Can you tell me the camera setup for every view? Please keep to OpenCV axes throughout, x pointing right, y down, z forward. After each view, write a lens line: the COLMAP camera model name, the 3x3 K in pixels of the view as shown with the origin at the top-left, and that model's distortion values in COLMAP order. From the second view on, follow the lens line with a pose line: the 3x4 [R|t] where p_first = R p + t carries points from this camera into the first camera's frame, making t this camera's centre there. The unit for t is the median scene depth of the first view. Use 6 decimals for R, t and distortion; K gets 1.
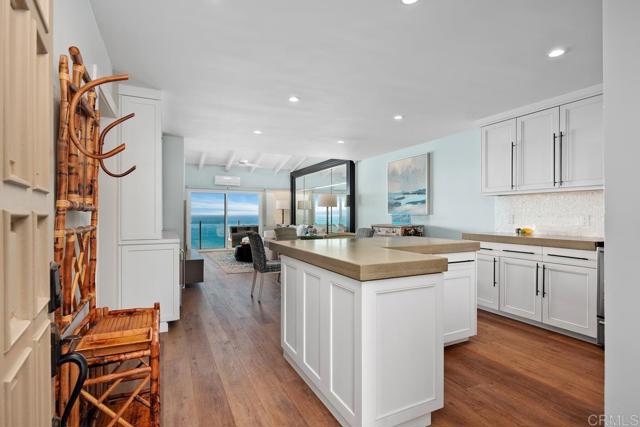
lens RADIAL K [[319.7, 0, 320.0], [0, 319.7, 213.5], [0, 0, 1]] dist [-0.000123, -0.000035]
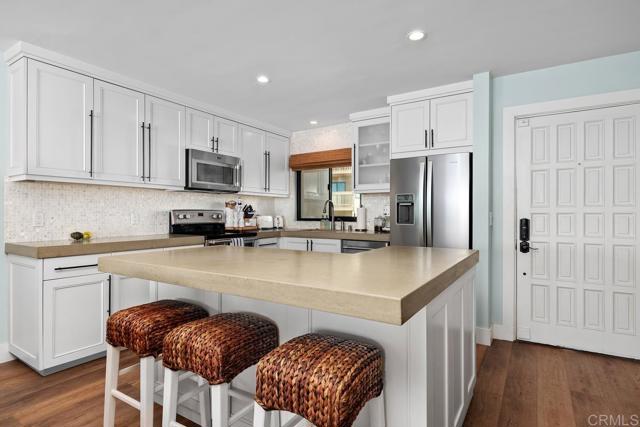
lens RADIAL K [[342.1, 0, 320.0], [0, 342.1, 213.5], [0, 0, 1]] dist [0.002353, 0.000189]
pose [[-0.518022, 0.000541, 0.855367, -0.220542], [-0.000546, 0.999999, -0.000963, 0.004005], [-0.855367, -0.000966, -0.518021, 0.678449]]
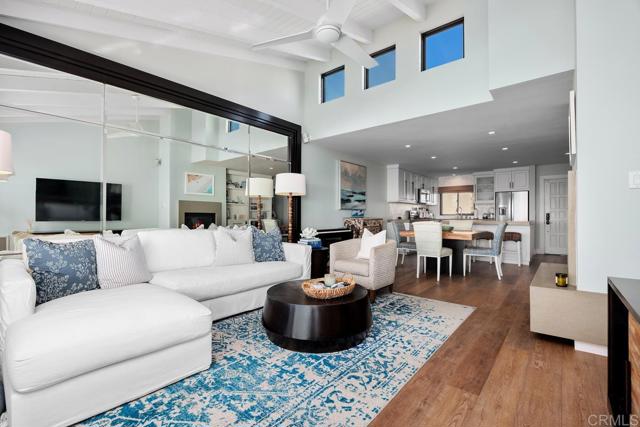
lens RADIAL K [[301.4, 0, 320.0], [0, 301.4, 213.5], [0, 0, 1]] dist [-0.001475, -0.000180]
pose [[-0.422702, 0.001128, 0.906268, -0.917178], [-0.005653, 0.999976, -0.003881, 0.029582], [-0.906251, -0.006763, -0.422686, 1.996612]]
